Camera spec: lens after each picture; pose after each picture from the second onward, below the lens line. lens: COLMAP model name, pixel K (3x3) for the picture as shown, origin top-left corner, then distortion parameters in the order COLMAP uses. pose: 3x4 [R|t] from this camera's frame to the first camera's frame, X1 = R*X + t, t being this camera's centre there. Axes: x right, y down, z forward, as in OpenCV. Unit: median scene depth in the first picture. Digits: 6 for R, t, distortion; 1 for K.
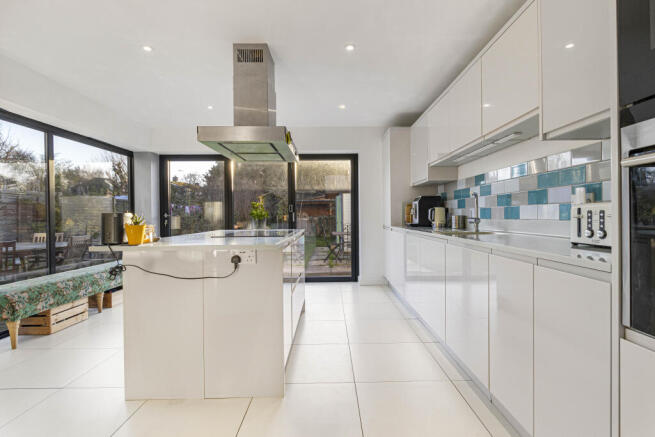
lens RADIAL K [[317.0, 0, 327.5], [0, 317.0, 218.5], [0, 0, 1]] dist [-0.004164, -0.000537]
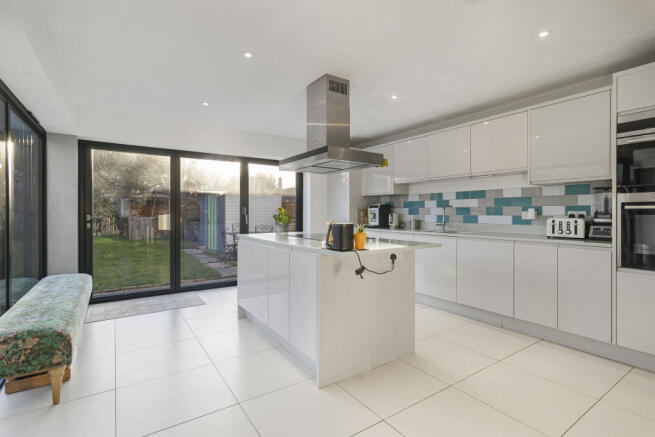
lens RADIAL K [[315.2, 0, 330.7], [0, 315.2, 214.4], [0, 0, 1]] dist [0.002155, 0.000475]
pose [[0.834740, 0.007004, 0.550600, -0.919659], [-0.003403, 0.999966, -0.007561, -0.028002], [-0.550634, 0.004438, 0.834735, 0.029988]]
